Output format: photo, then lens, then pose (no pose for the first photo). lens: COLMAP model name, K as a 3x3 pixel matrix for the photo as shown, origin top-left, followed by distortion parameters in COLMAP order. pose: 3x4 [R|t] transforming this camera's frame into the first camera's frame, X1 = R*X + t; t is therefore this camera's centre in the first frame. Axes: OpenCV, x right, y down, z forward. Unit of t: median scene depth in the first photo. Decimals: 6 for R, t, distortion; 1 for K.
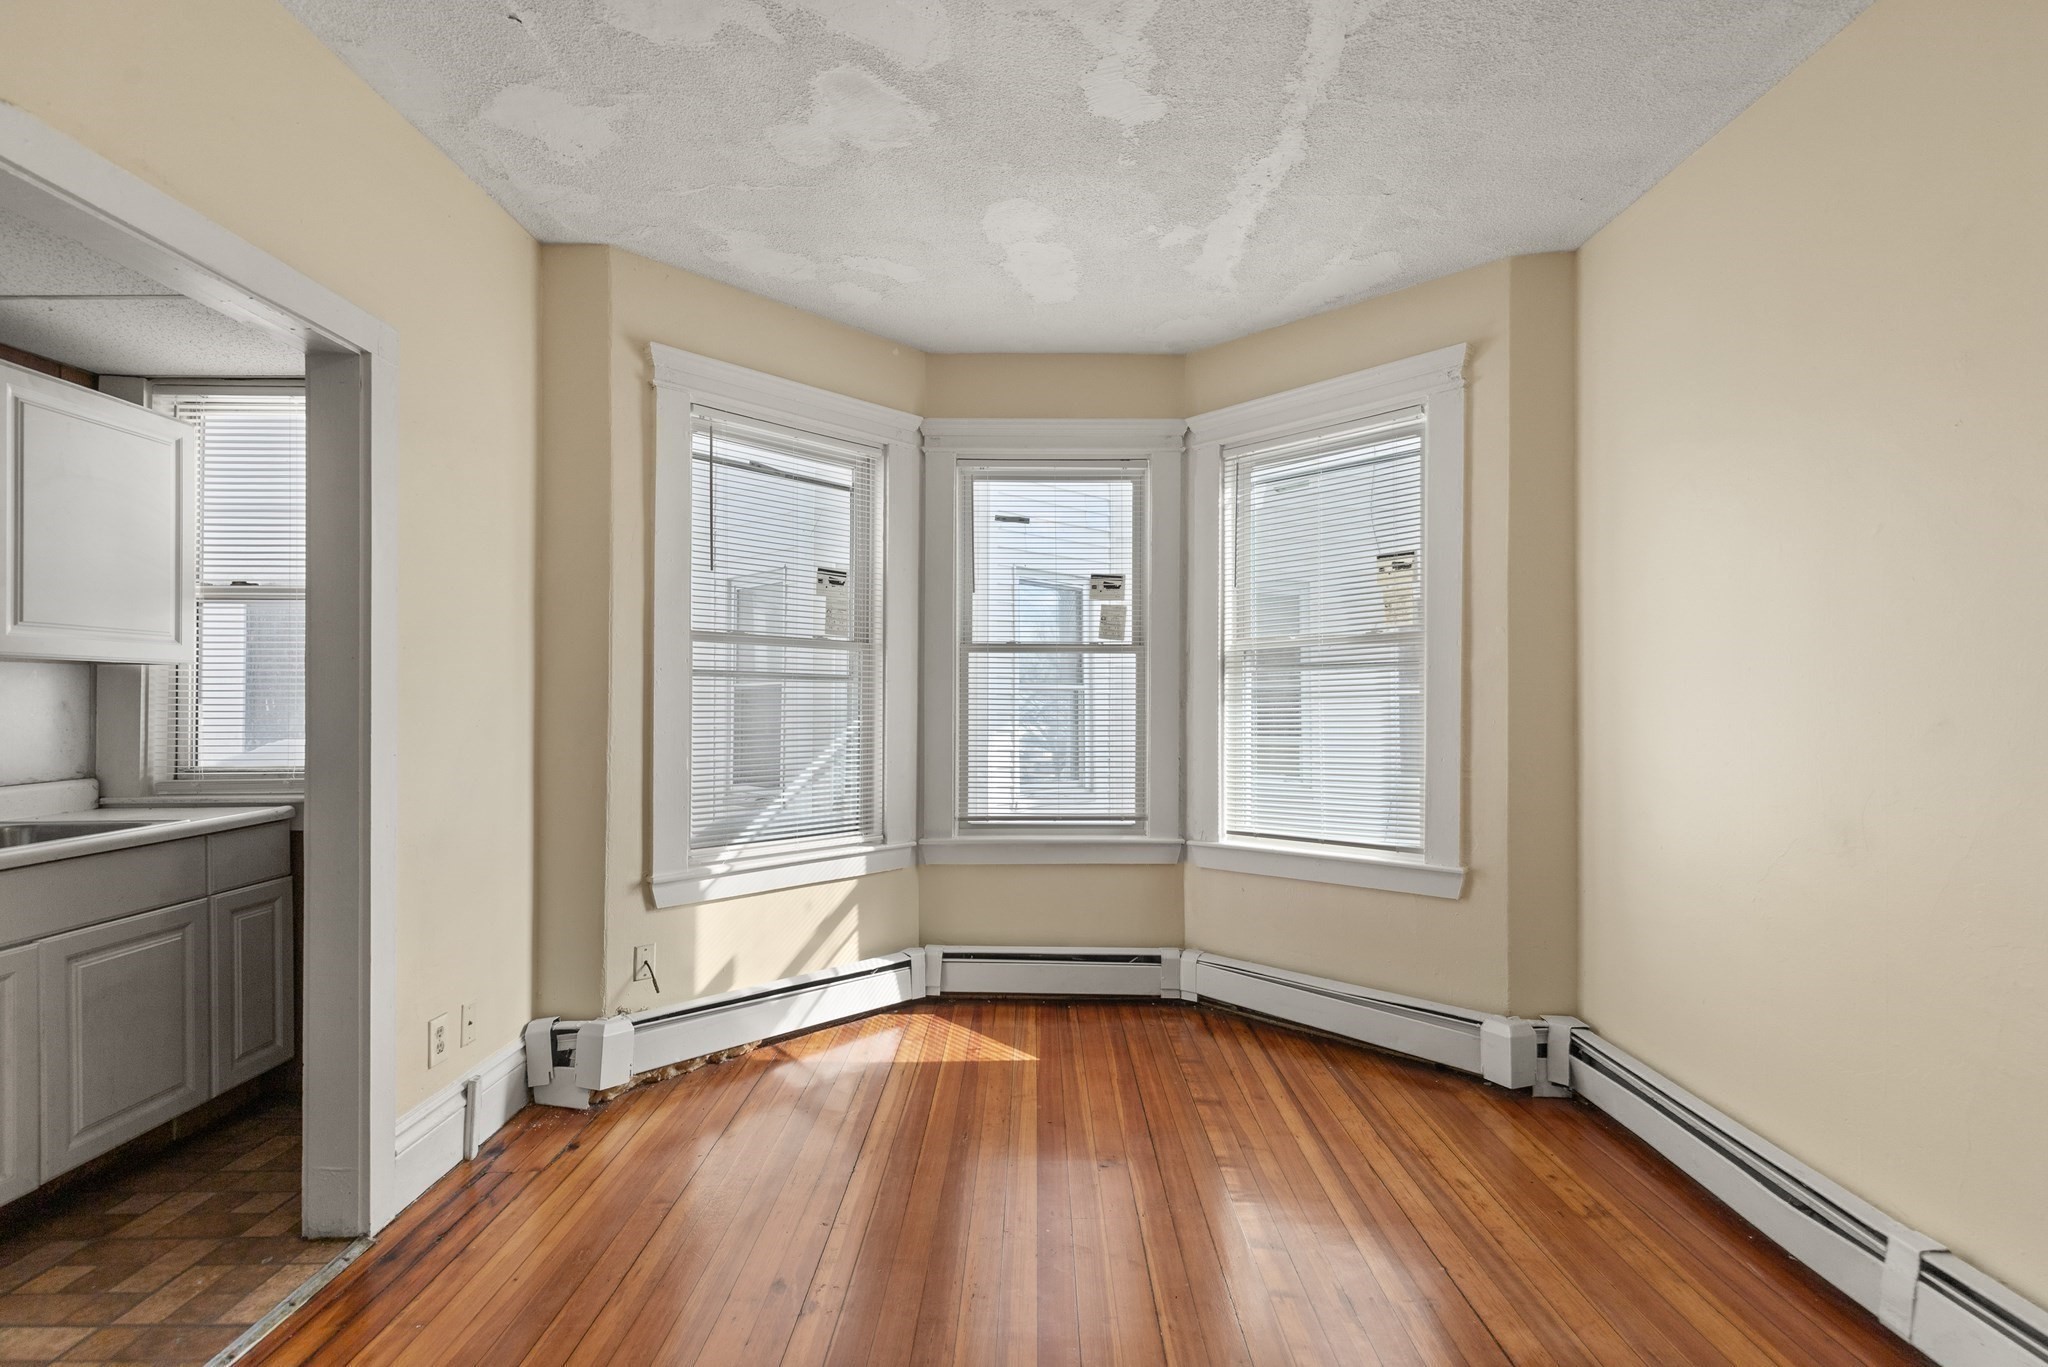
lens RADIAL K [[938.2, 0, 1041.9], [0, 938.2, 697.3], [0, 0, 1]] dist [0.001012, -0.000186]
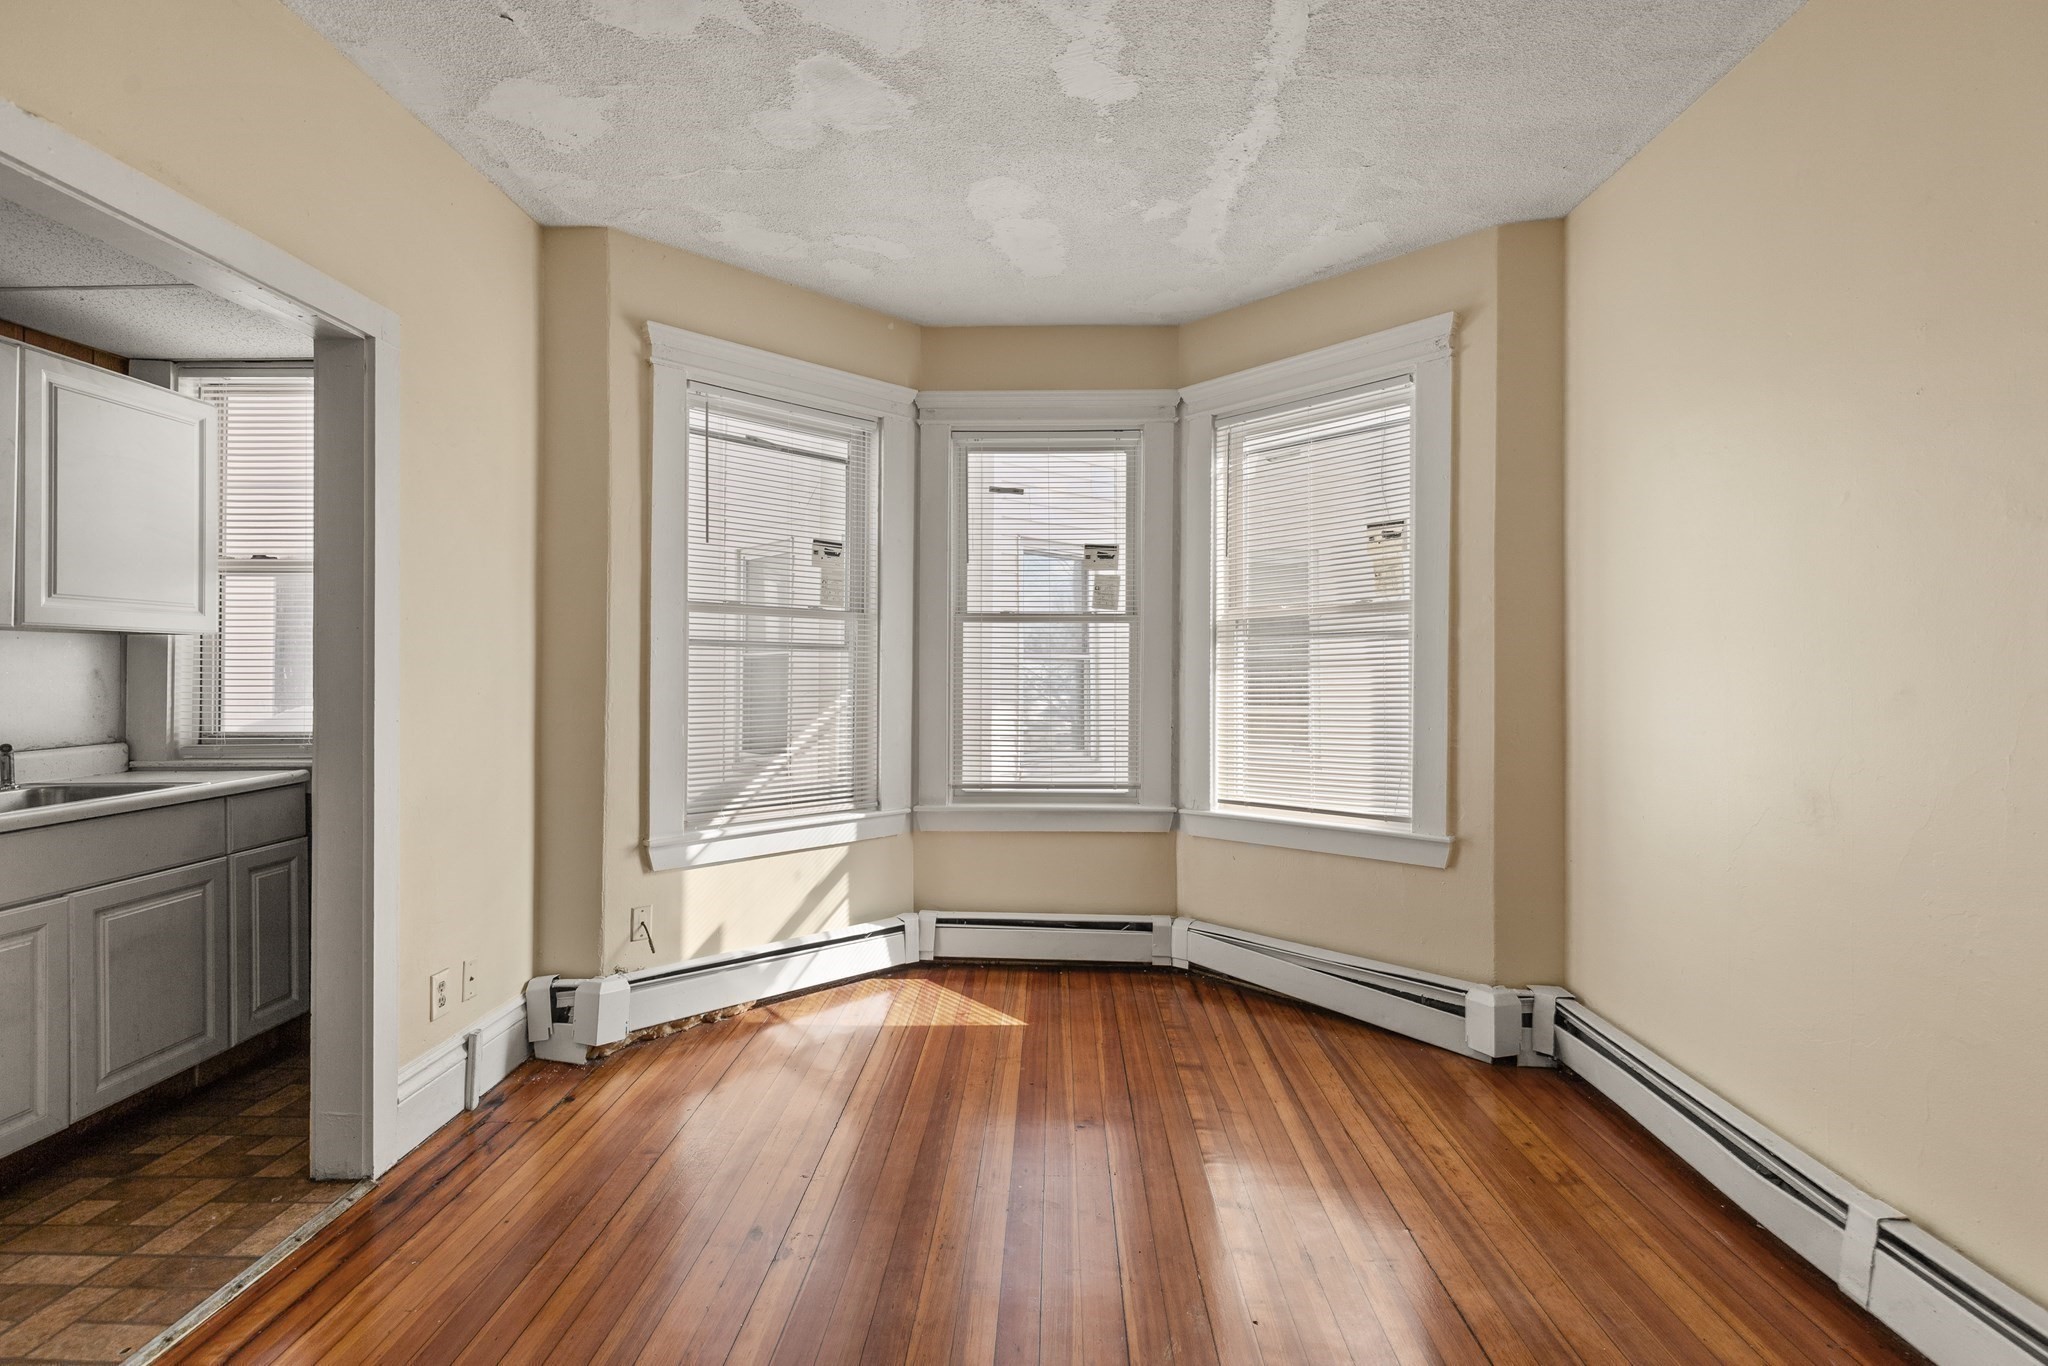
lens RADIAL K [[945.2, 0, 1031.3], [0, 945.2, 667.3], [0, 0, 1]] dist [-0.001132, 0.000718]
pose [[0.999434, 0.000404, -0.033640, 0.041249], [-0.000405, 1.000000, -0.000024, 0.001268], [0.033640, 0.000037, 0.999434, -0.023312]]
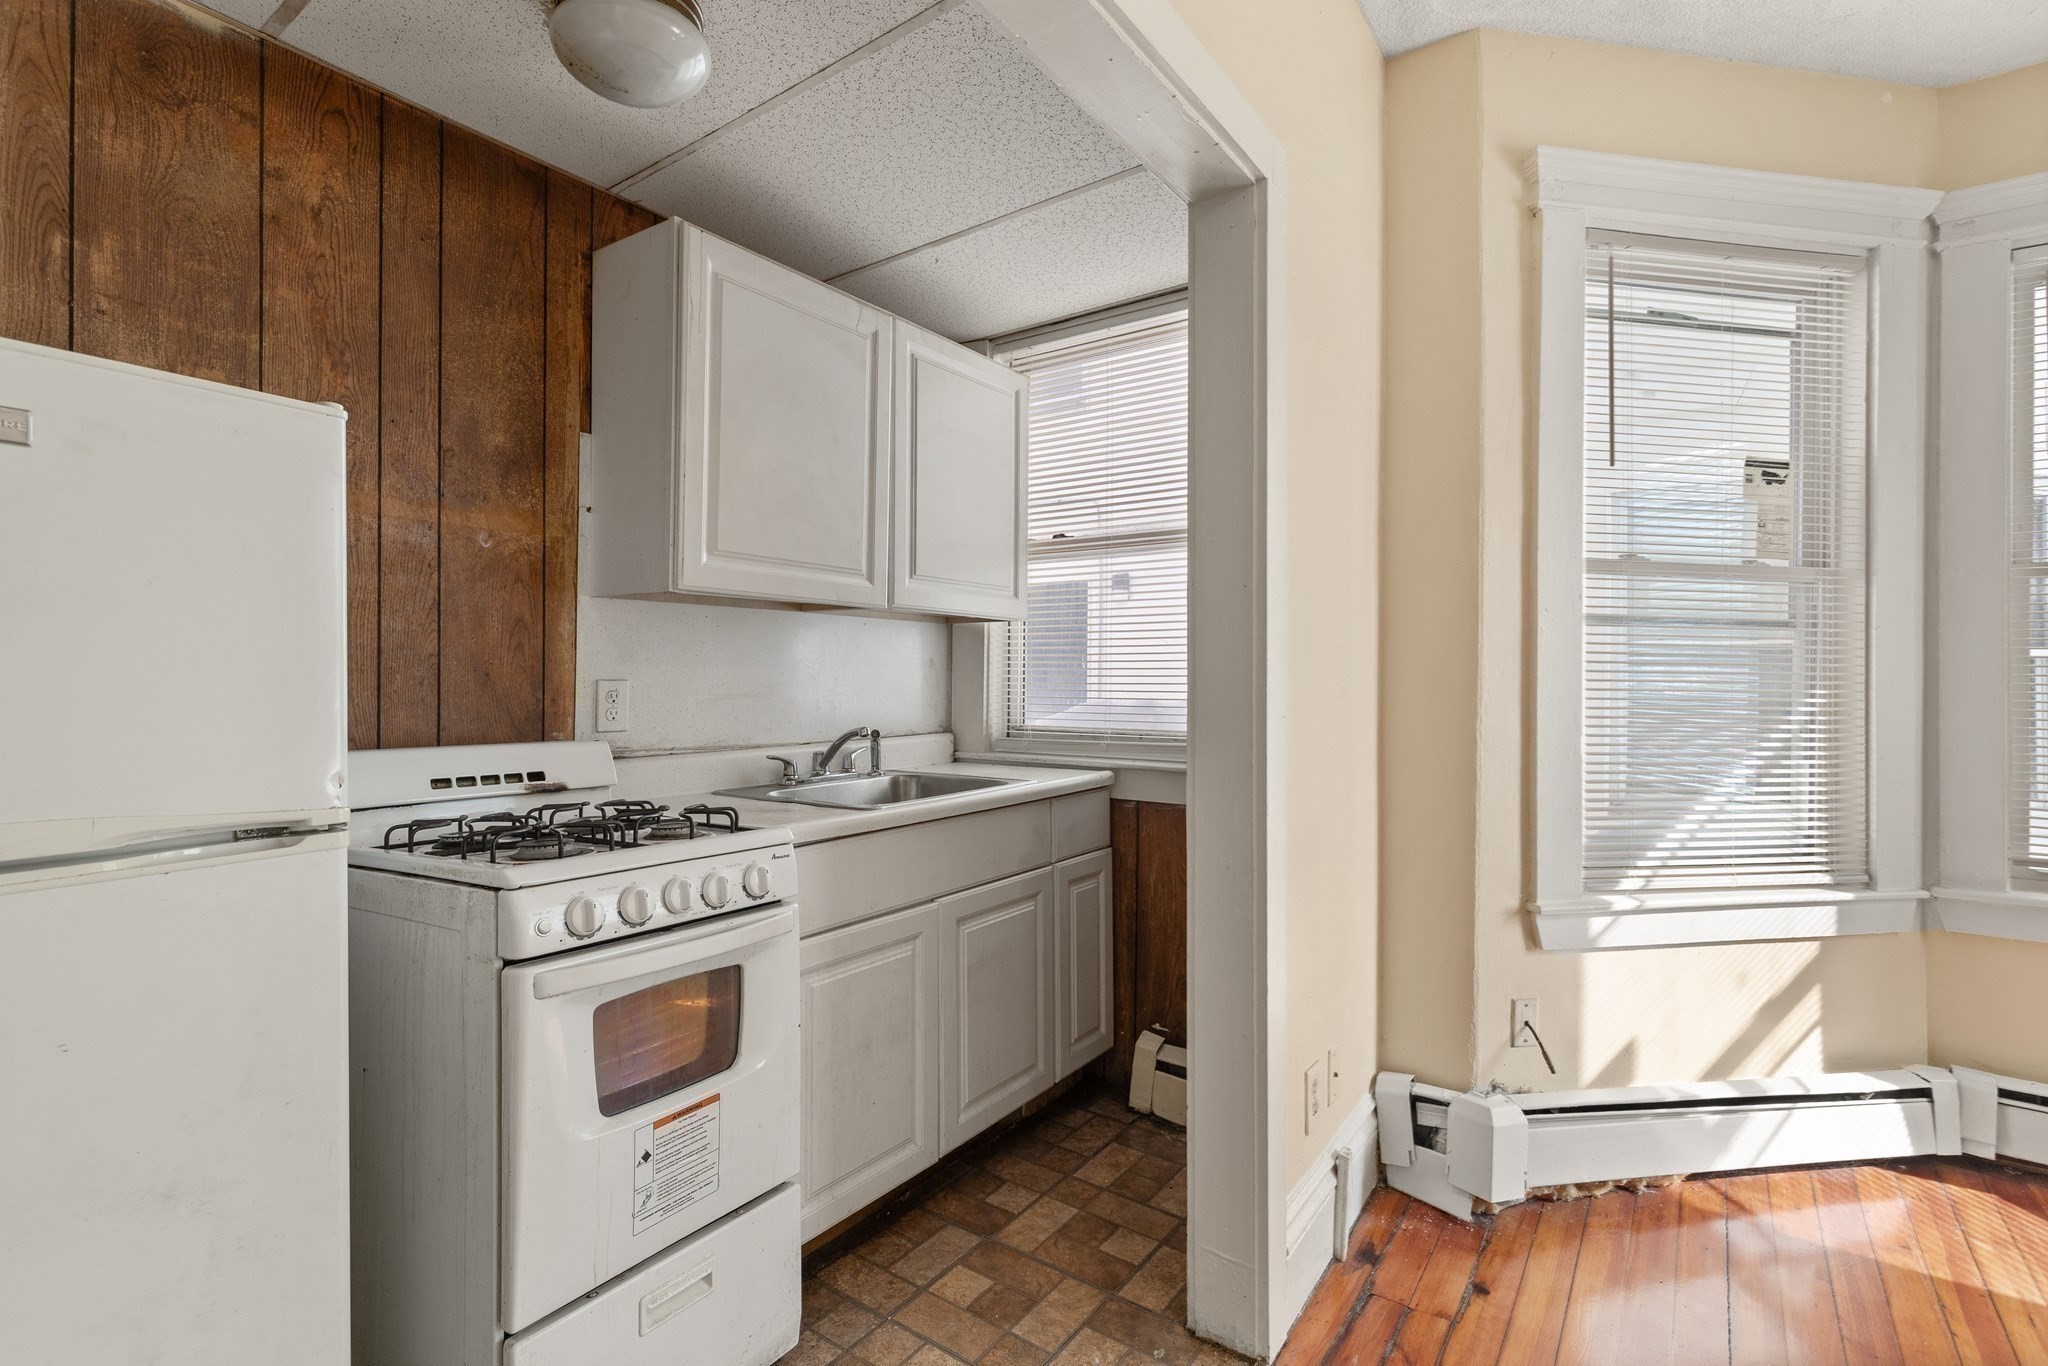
lens RADIAL K [[936.2, 0, 1024.0], [0, 936.2, 683.0], [0, 0, 1]] dist [0.002173, -0.000078]
pose [[0.801167, 0.007082, -0.598399, -0.320686], [-0.005632, 0.999975, 0.004294, 0.025923], [0.598414, -0.000070, 0.801187, 0.216305]]
